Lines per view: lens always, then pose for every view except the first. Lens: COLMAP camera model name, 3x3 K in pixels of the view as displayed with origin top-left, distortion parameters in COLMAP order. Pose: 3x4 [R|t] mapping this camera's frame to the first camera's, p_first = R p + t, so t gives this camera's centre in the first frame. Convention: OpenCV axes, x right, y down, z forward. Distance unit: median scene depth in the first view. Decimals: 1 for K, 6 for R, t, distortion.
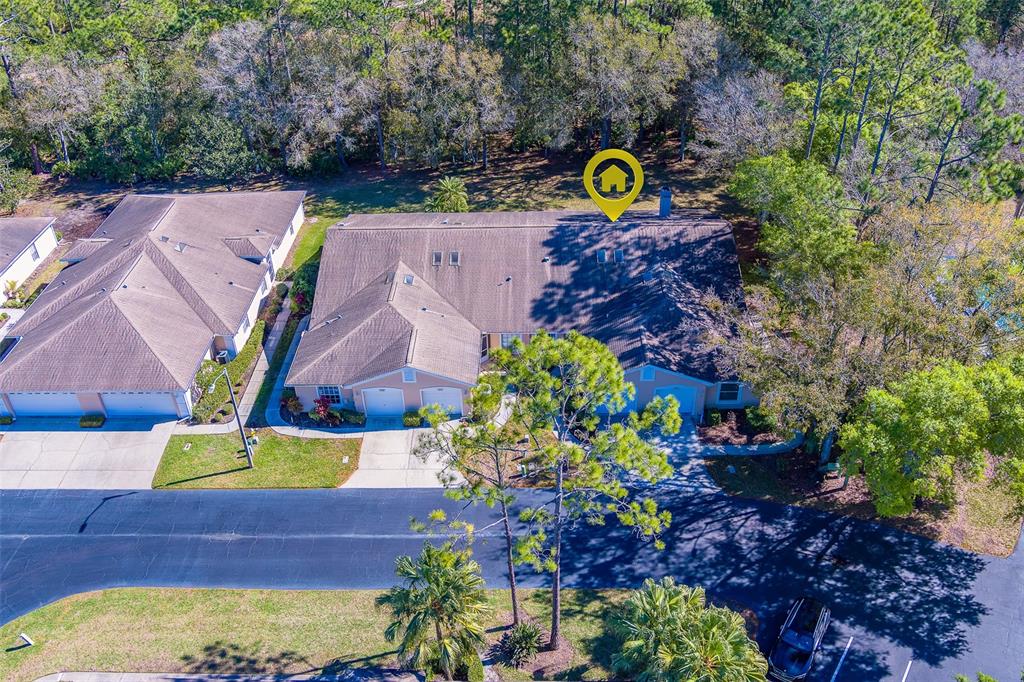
lens RADIAL K [[845.3, 0, 519.1], [0, 845.3, 345.1], [0, 0, 1]] dist [-0.001103, -0.001451]
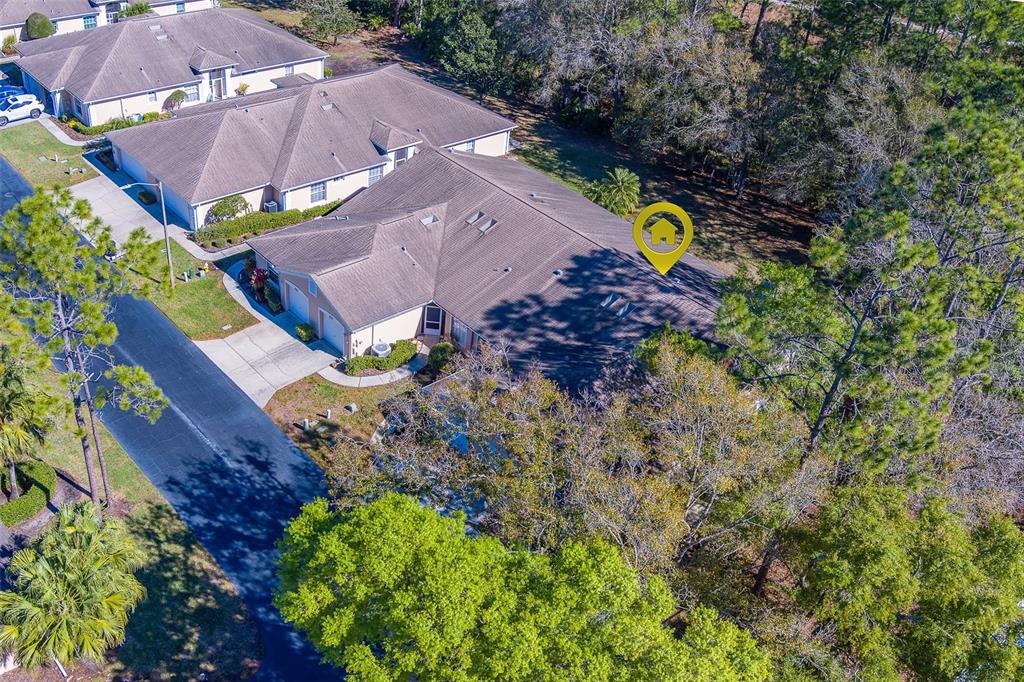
lens RADIAL K [[977.0, 0, 511.3], [0, 977.0, 338.3], [0, 0, 1]] dist [-0.007962, 0.000000]
pose [[0.677350, 0.482798, -0.555070, 0.578423], [-0.508237, 0.852617, 0.121405, -0.141937], [0.531876, 0.199873, 0.822896, 0.198112]]
